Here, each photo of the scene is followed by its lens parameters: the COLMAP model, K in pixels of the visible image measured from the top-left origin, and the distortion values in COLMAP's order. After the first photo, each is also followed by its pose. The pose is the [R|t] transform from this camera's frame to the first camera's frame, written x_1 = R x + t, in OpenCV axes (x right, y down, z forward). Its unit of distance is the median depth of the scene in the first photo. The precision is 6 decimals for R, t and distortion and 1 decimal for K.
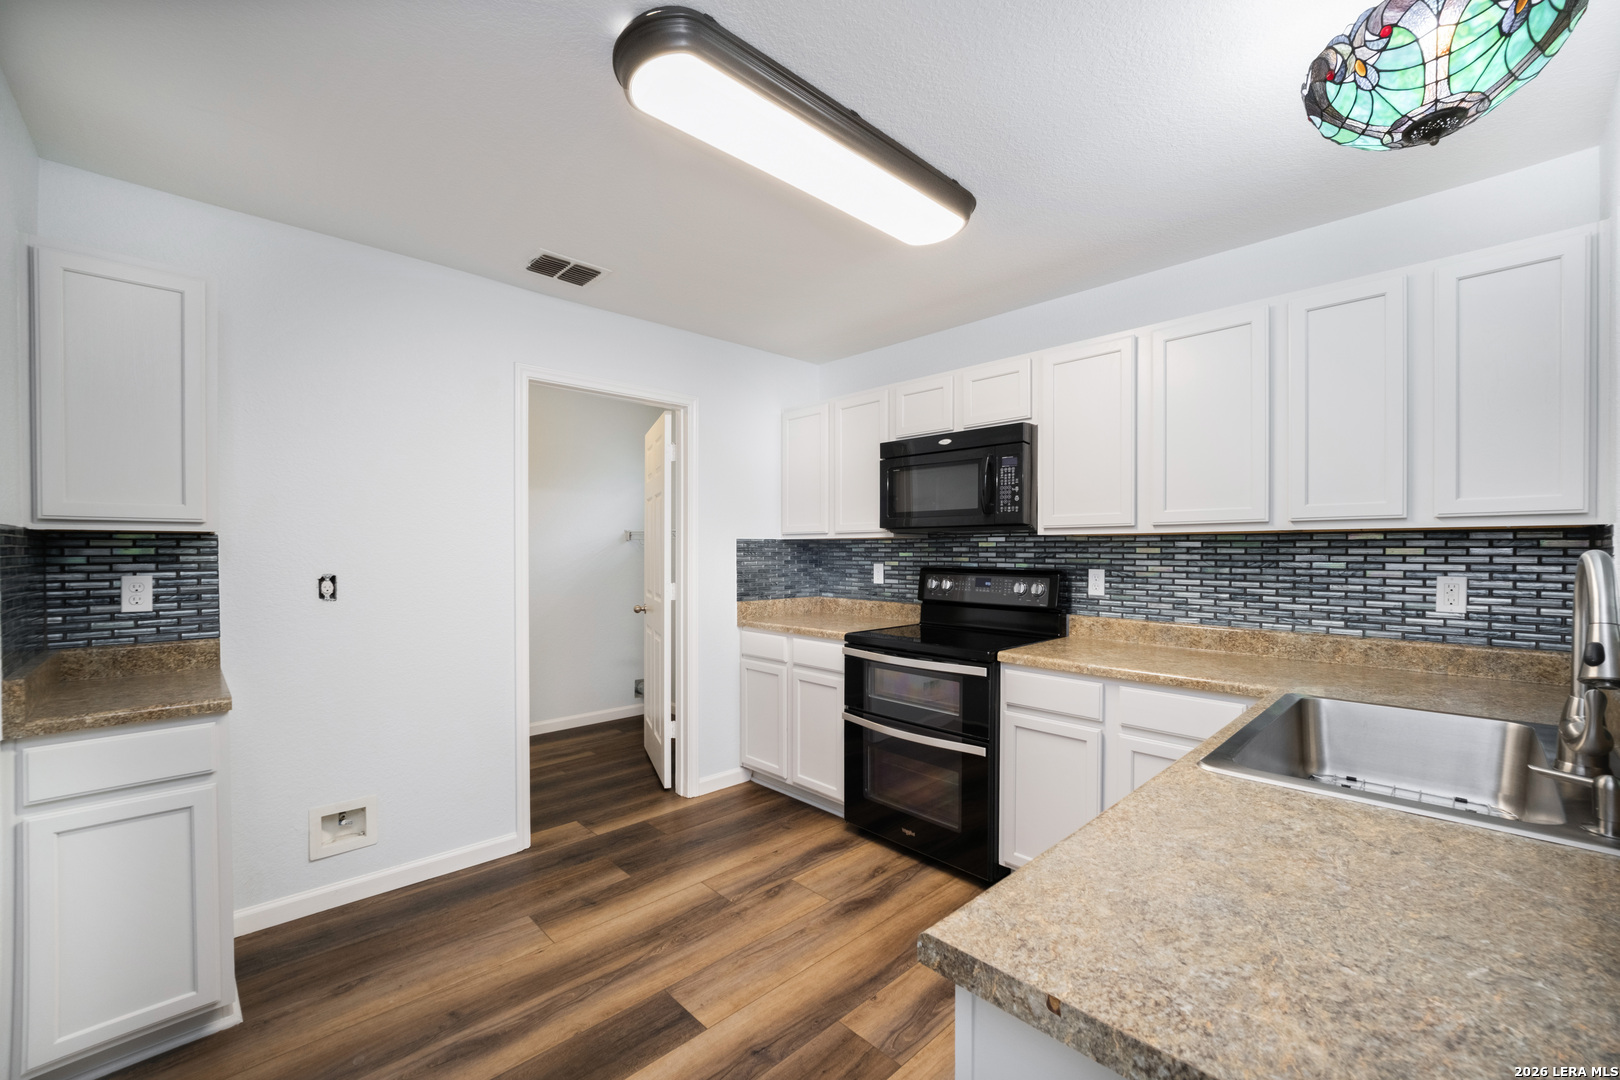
lens RADIAL K [[653.6, 0, 816.1], [0, 653.6, 556.3], [0, 0, 1]] dist [-0.023554, 0.004738]
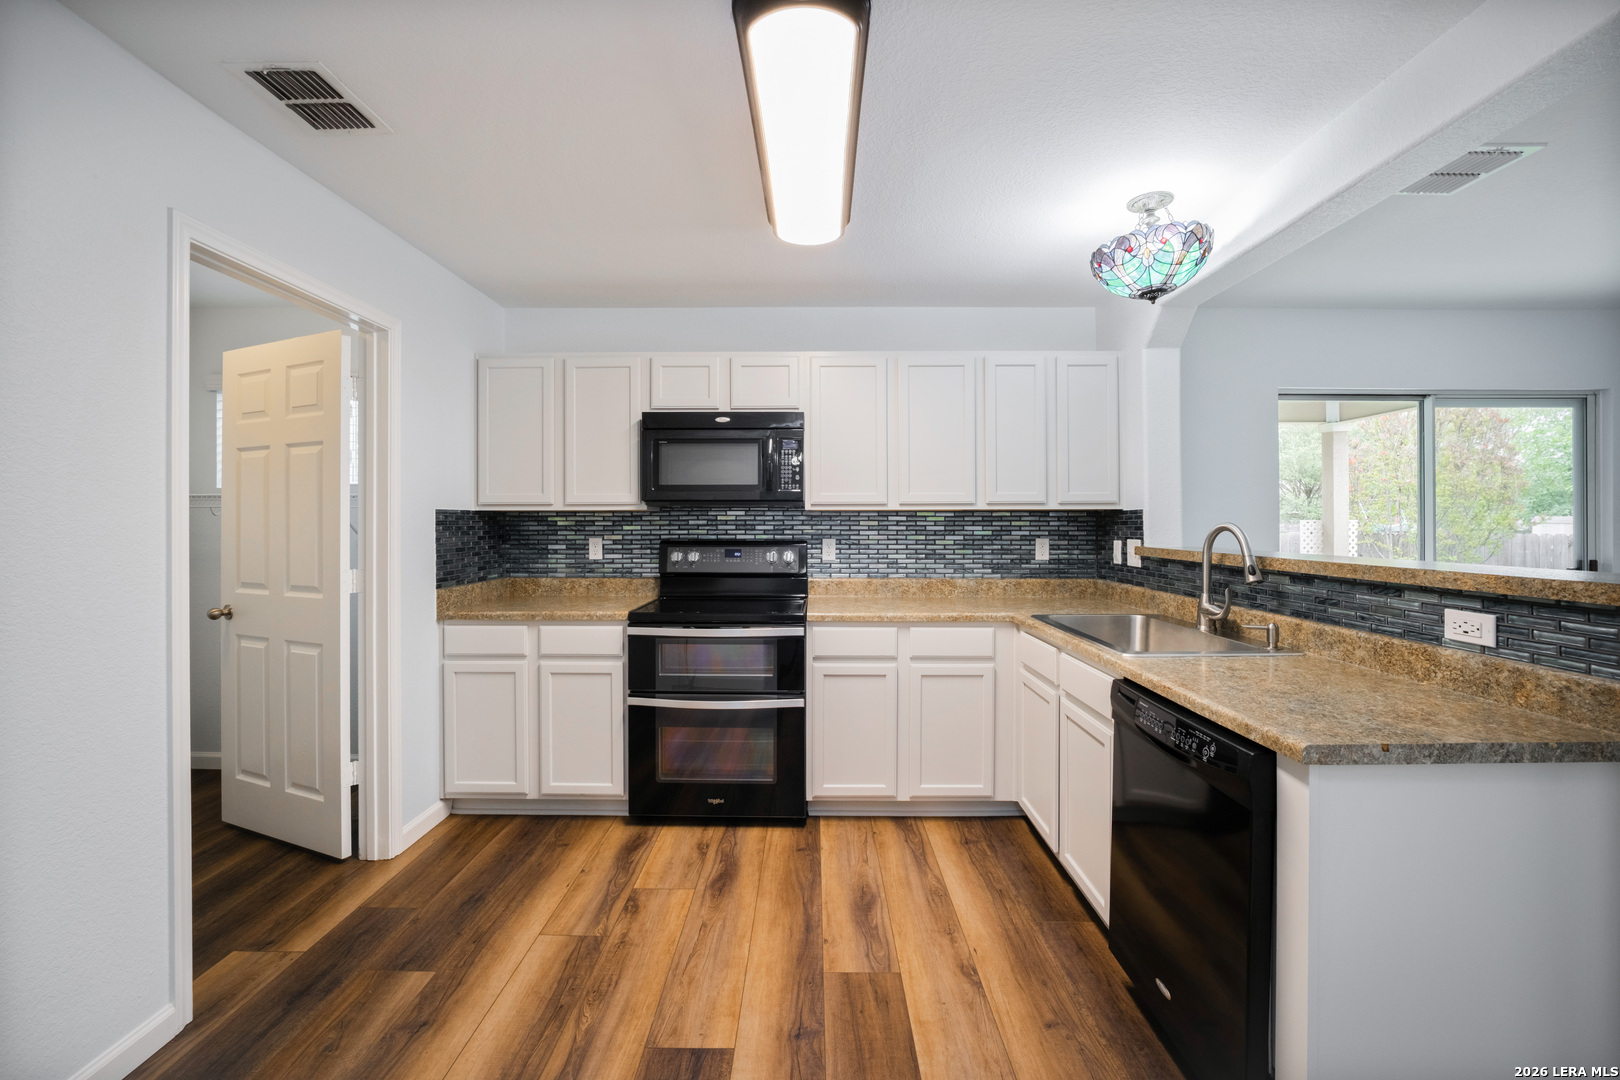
lens RADIAL K [[653.6, 0, 808.8], [0, 653.6, 520.2], [0, 0, 1]] dist [-0.023554, 0.004738]
pose [[0.701155, 0.001817, 0.713006, -0.489131], [0.007935, 0.999915, -0.010351, -0.002553], [-0.712964, 0.012915, 0.701081, 0.182014]]
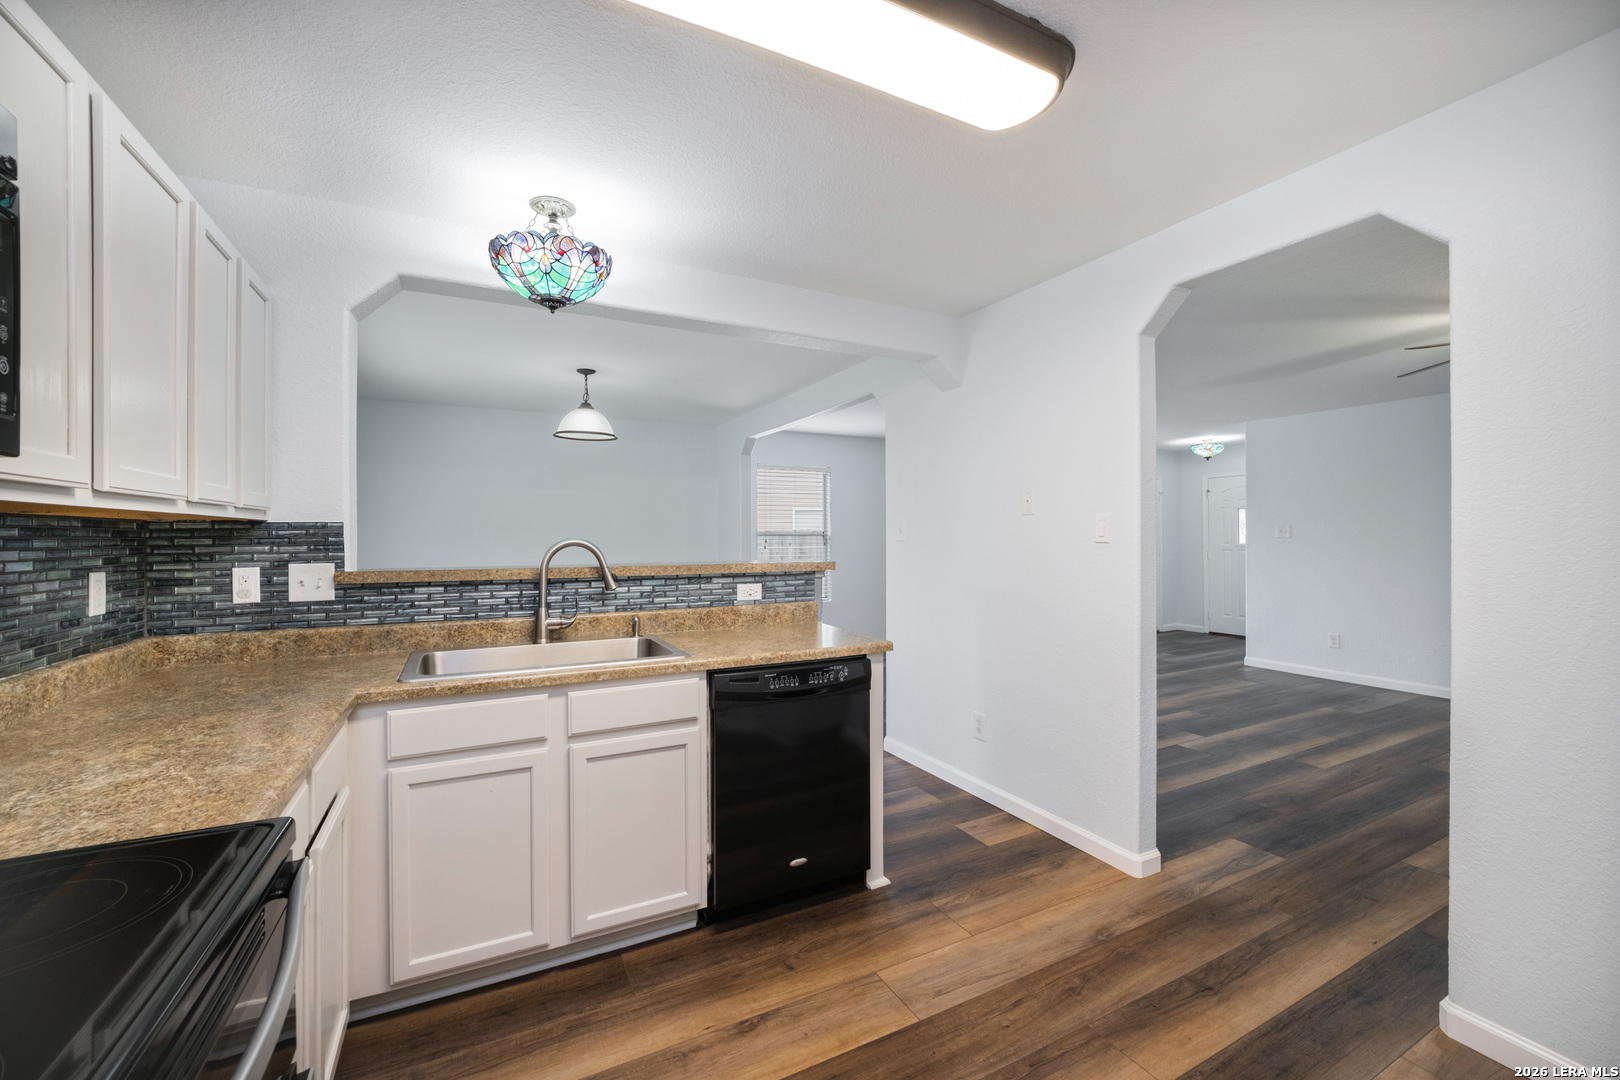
lens RADIAL K [[653.6, 0, 806.4], [0, 653.6, 532.1], [0, 0, 1]] dist [-0.023554, 0.004738]
pose [[-0.956140, 0.004606, 0.292873, -0.113958], [0.005858, 0.999977, 0.003398, -0.014146], [-0.292850, 0.004965, -0.956145, 1.153828]]
